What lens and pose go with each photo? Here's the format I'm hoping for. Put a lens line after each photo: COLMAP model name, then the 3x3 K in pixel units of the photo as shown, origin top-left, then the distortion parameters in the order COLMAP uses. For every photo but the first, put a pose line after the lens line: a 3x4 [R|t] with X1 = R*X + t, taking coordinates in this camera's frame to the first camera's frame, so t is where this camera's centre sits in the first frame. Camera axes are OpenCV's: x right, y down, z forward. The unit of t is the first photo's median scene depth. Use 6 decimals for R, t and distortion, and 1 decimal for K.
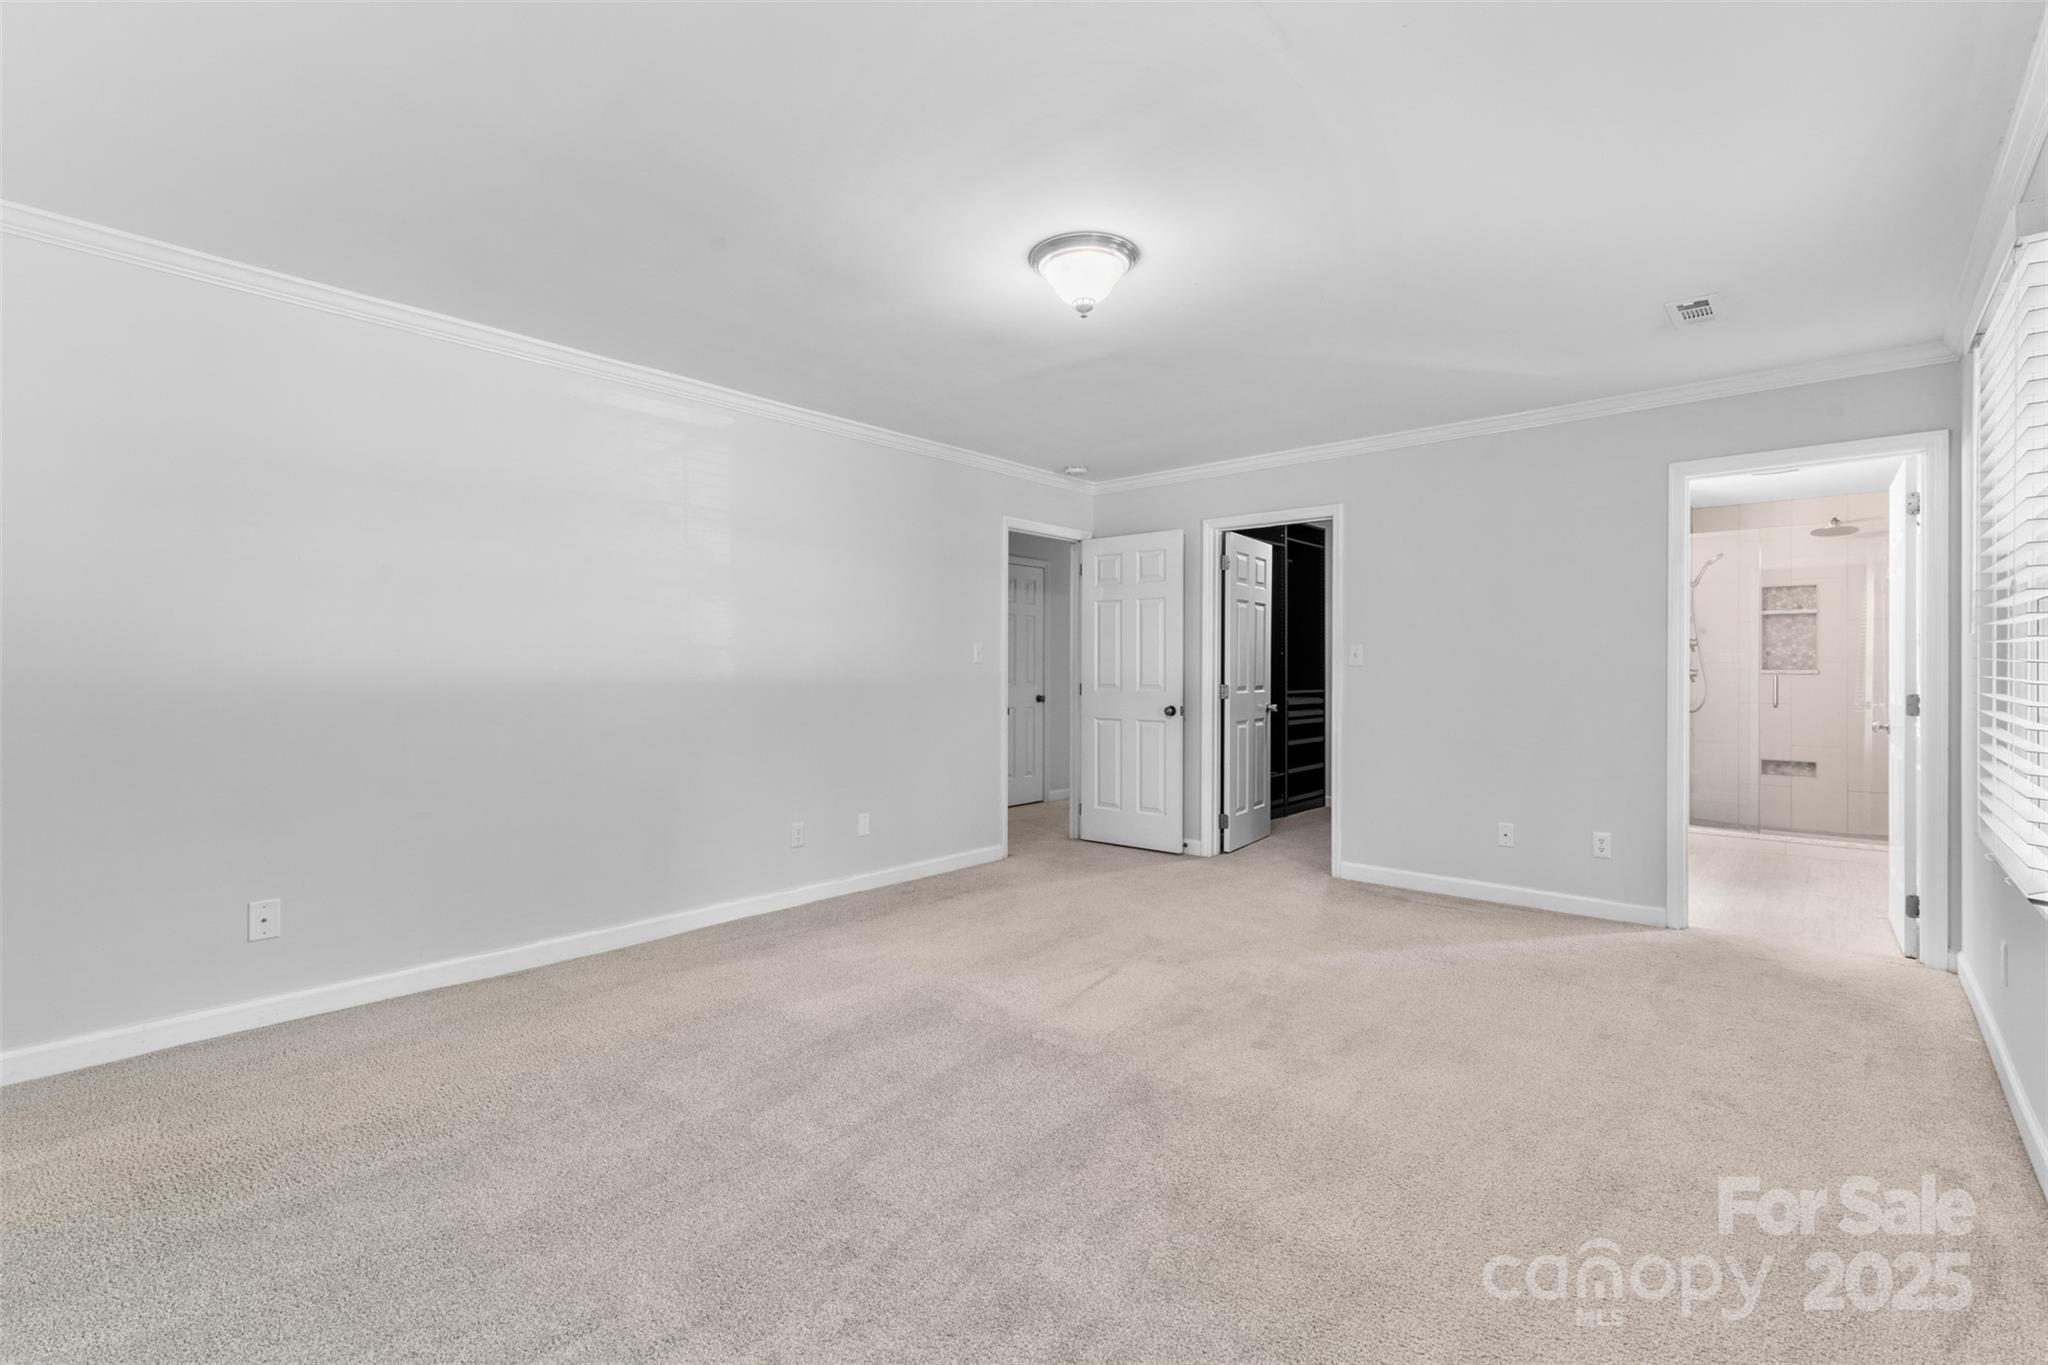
lens RADIAL K [[926.8, 0, 1027.7], [0, 926.8, 678.5], [0, 0, 1]] dist [0.001340, 0.000137]
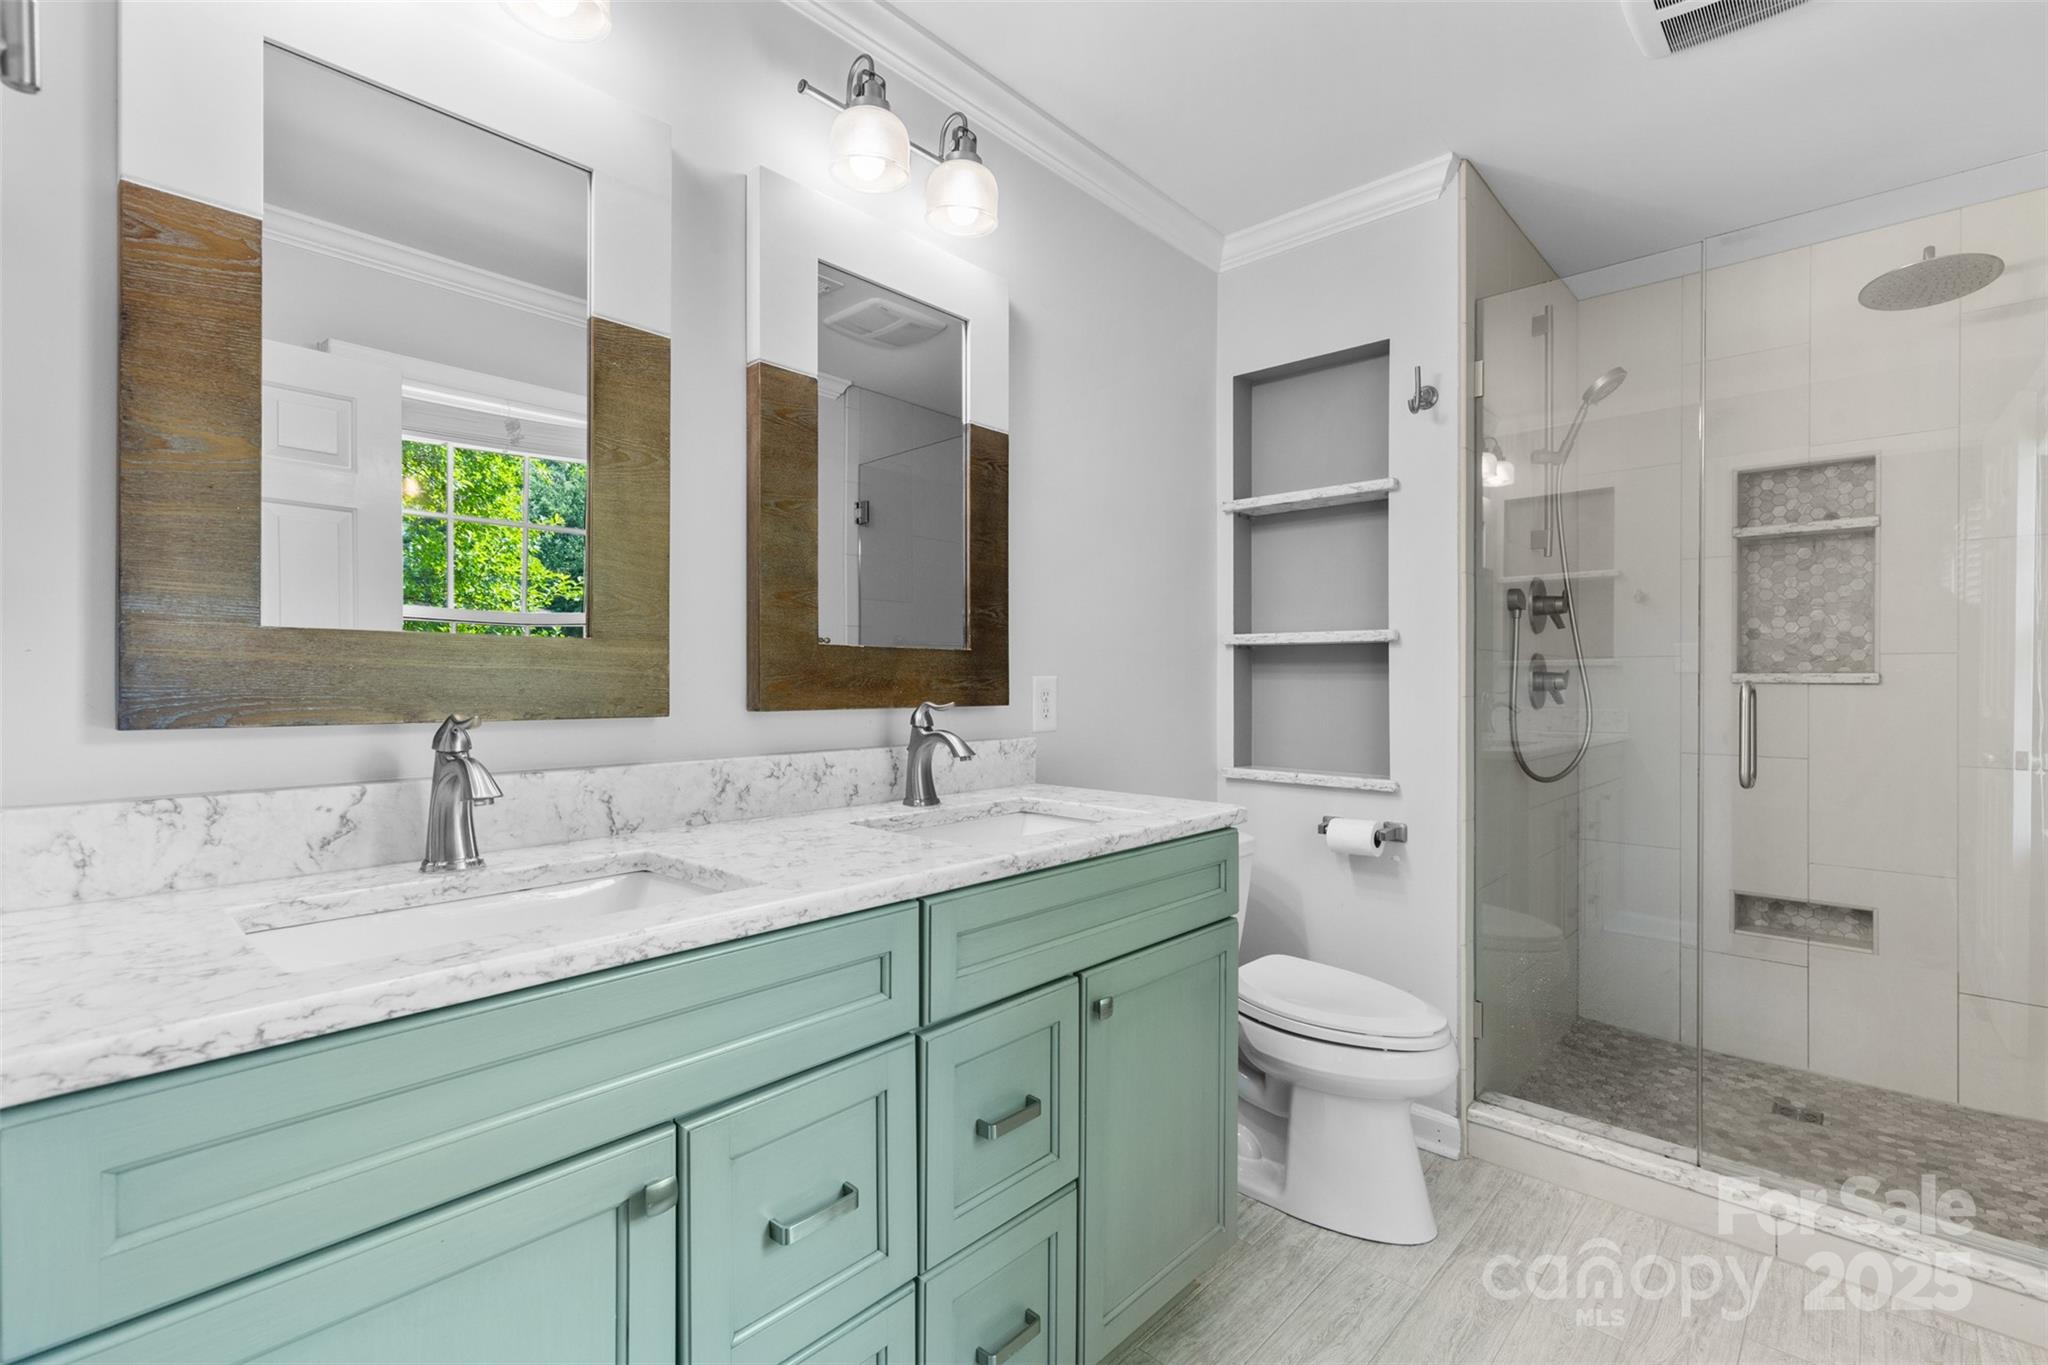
lens RADIAL K [[926.8, 0, 1019.6], [0, 926.8, 681.3], [0, 0, 1]] dist [0.001340, 0.000137]
pose [[0.999981, 0.002737, -0.005574, 0.482718], [-0.002743, 0.999996, -0.000996, -0.004348], [0.005571, 0.001011, 0.999984, 0.595631]]
